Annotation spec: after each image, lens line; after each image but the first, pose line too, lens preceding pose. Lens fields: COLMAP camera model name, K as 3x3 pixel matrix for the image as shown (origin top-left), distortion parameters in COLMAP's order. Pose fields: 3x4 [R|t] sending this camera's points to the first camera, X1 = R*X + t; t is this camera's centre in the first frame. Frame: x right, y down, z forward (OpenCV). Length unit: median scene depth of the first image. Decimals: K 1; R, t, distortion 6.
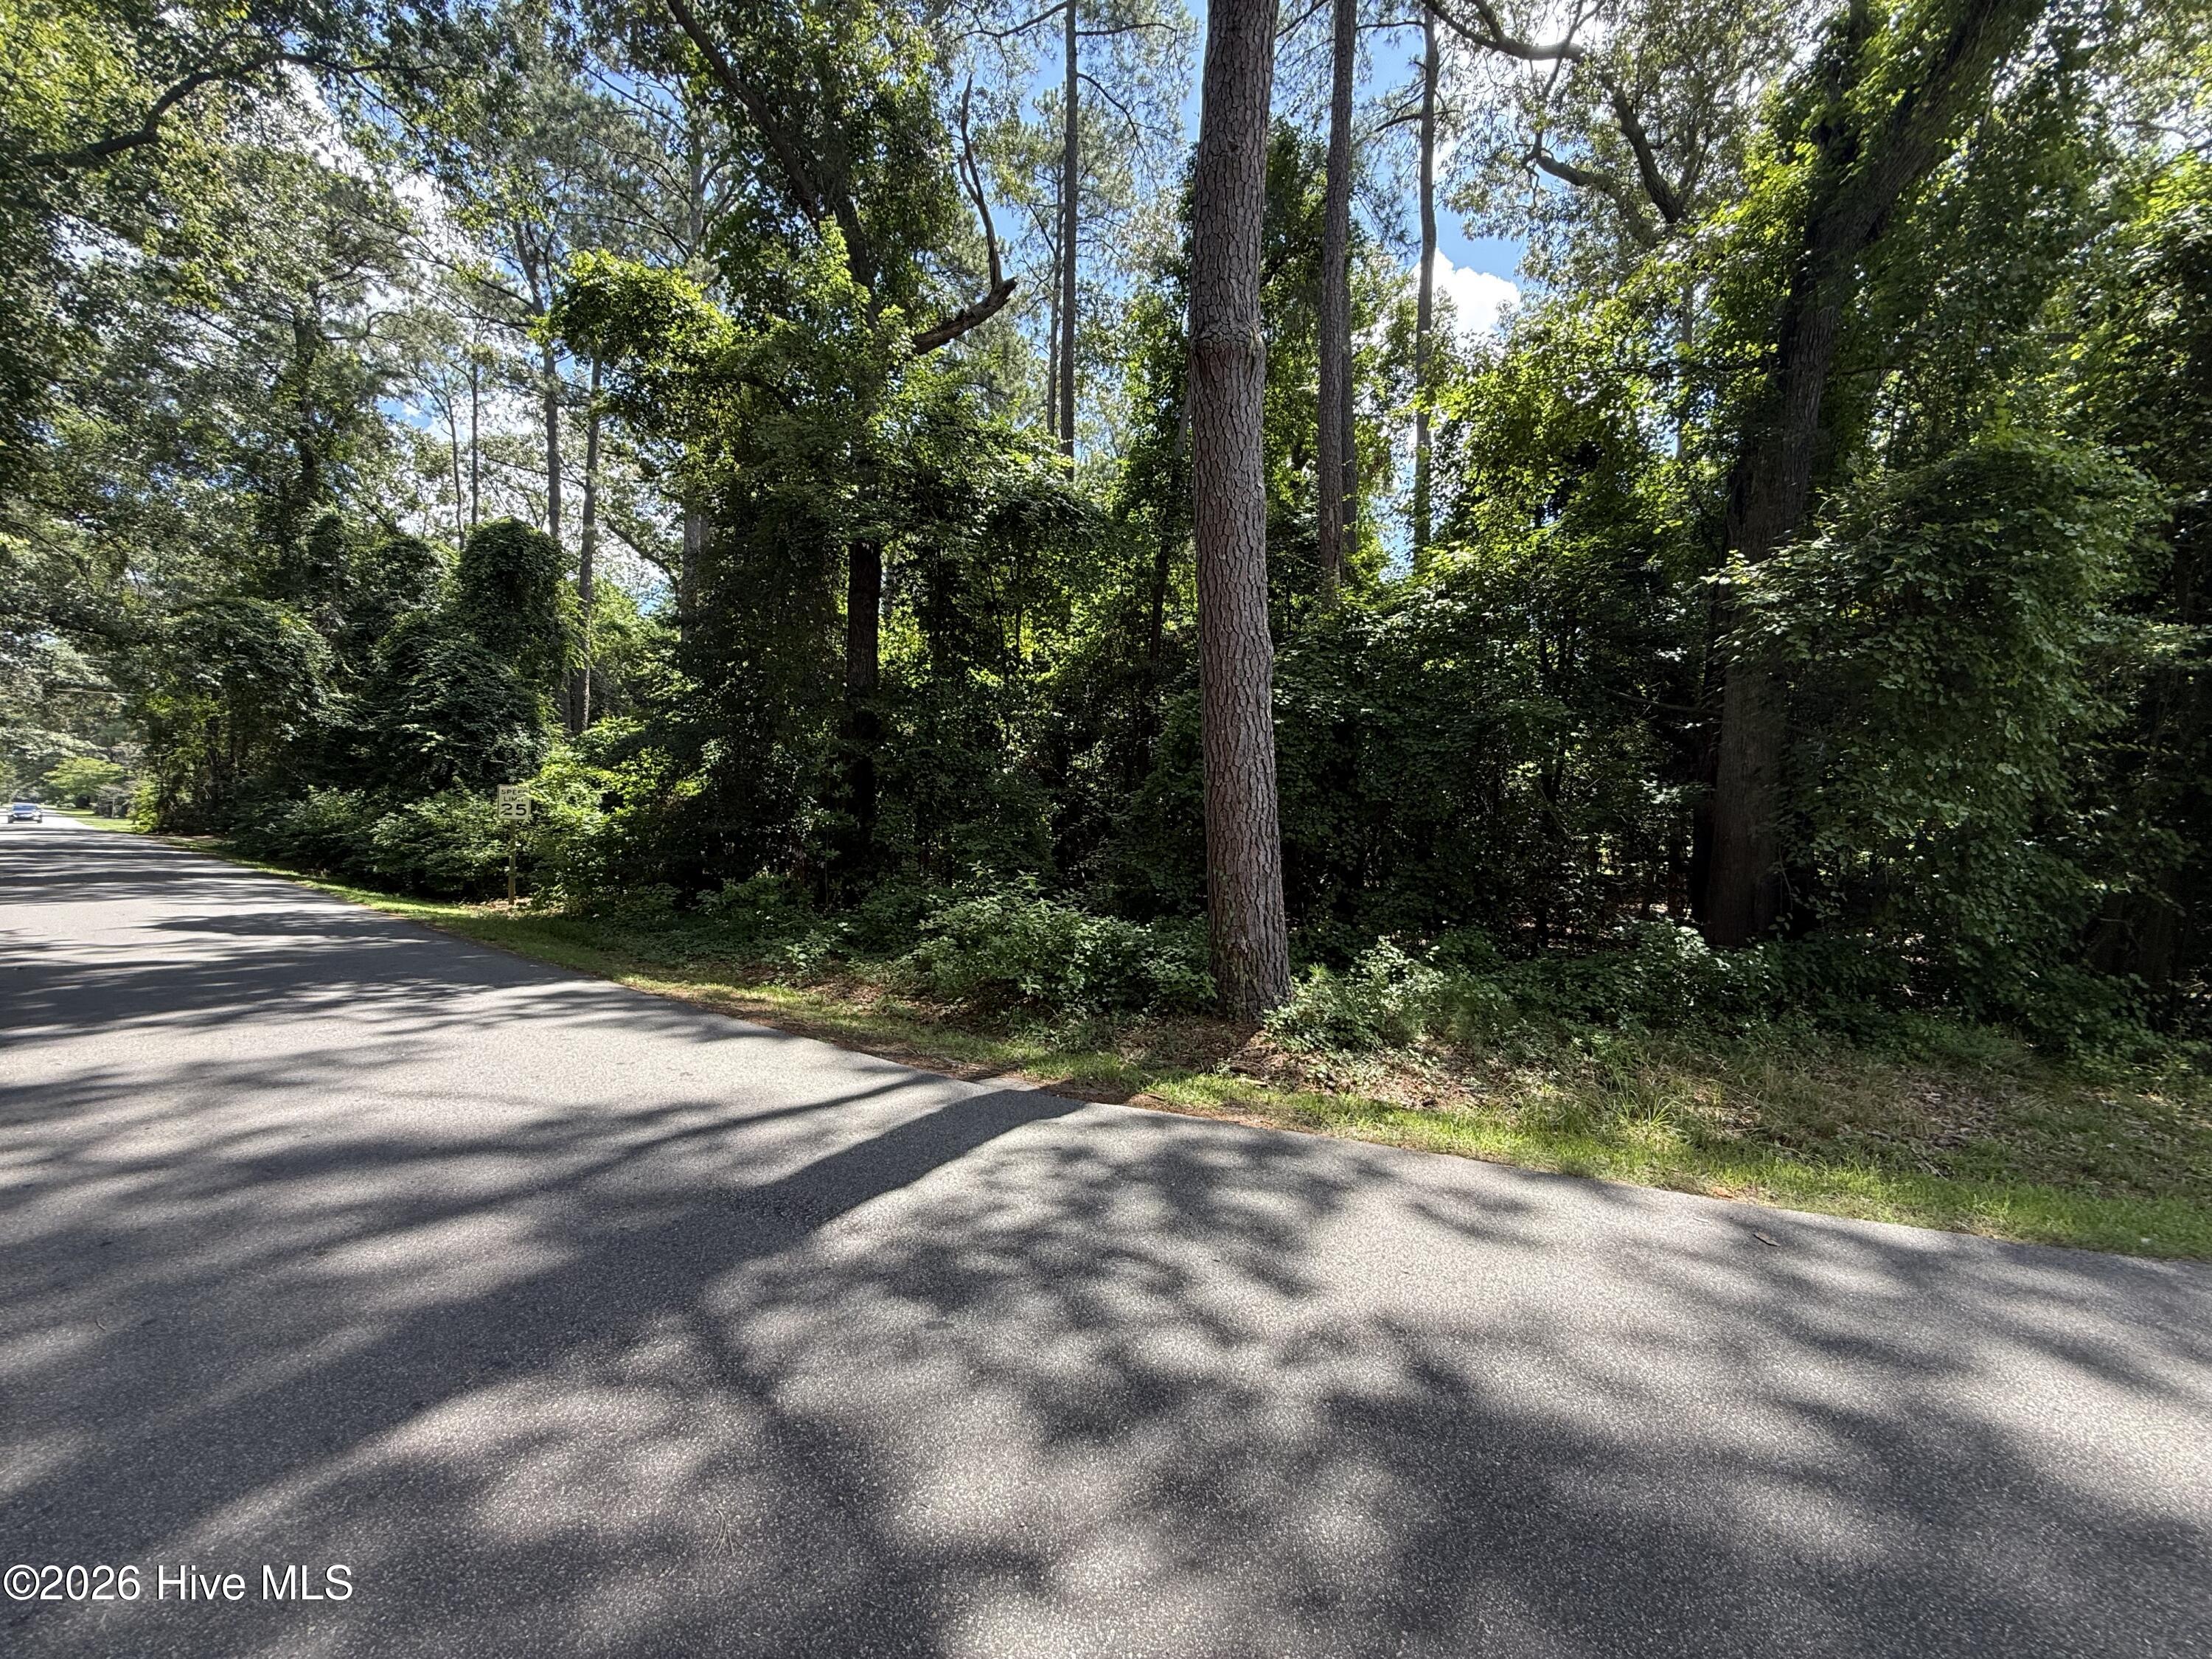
lens RADIAL K [[883.2, 0, 1106.0], [0, 883.2, 829.5], [0, 0, 1]] dist [-0.000118, -0.000068]
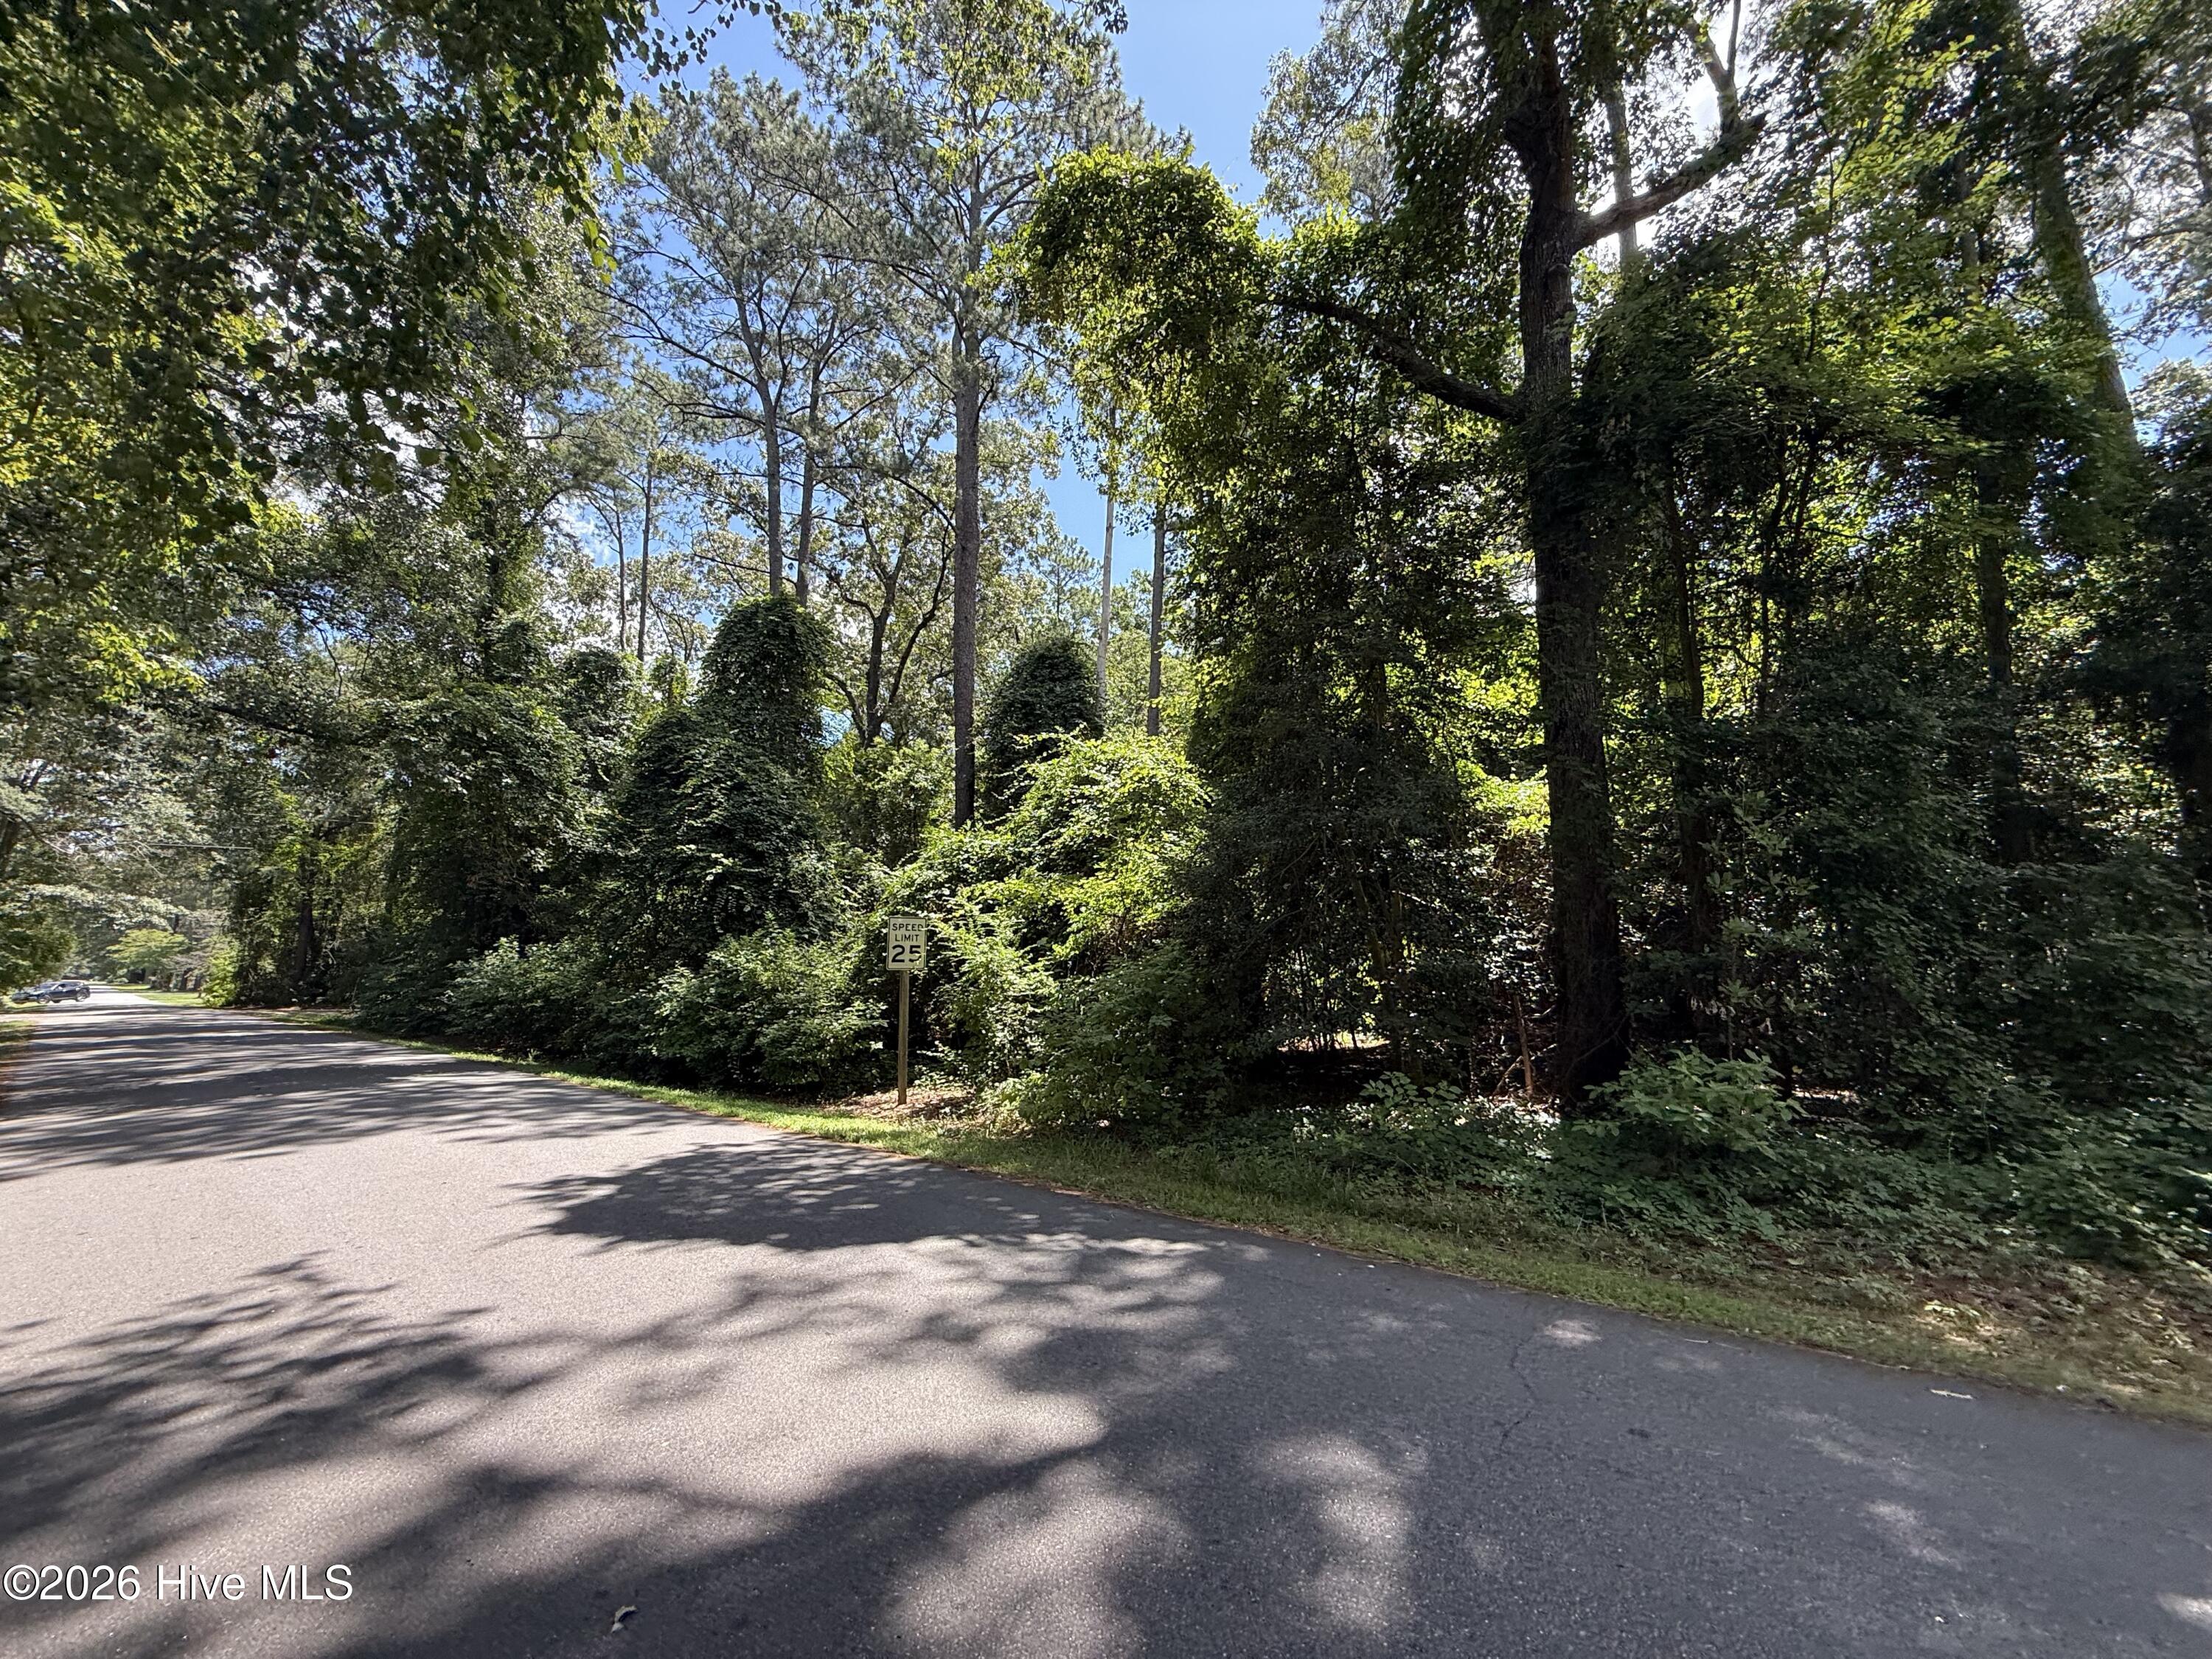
lens RADIAL K [[883.2, 0, 1106.0], [0, 883.2, 829.5], [0, 0, 1]] dist [-0.000118, -0.000068]
pose [[0.998788, -0.043099, -0.023783, -0.288761], [0.038992, 0.987583, -0.152180, -0.004729], [0.030047, 0.151068, 0.988067, 0.195180]]
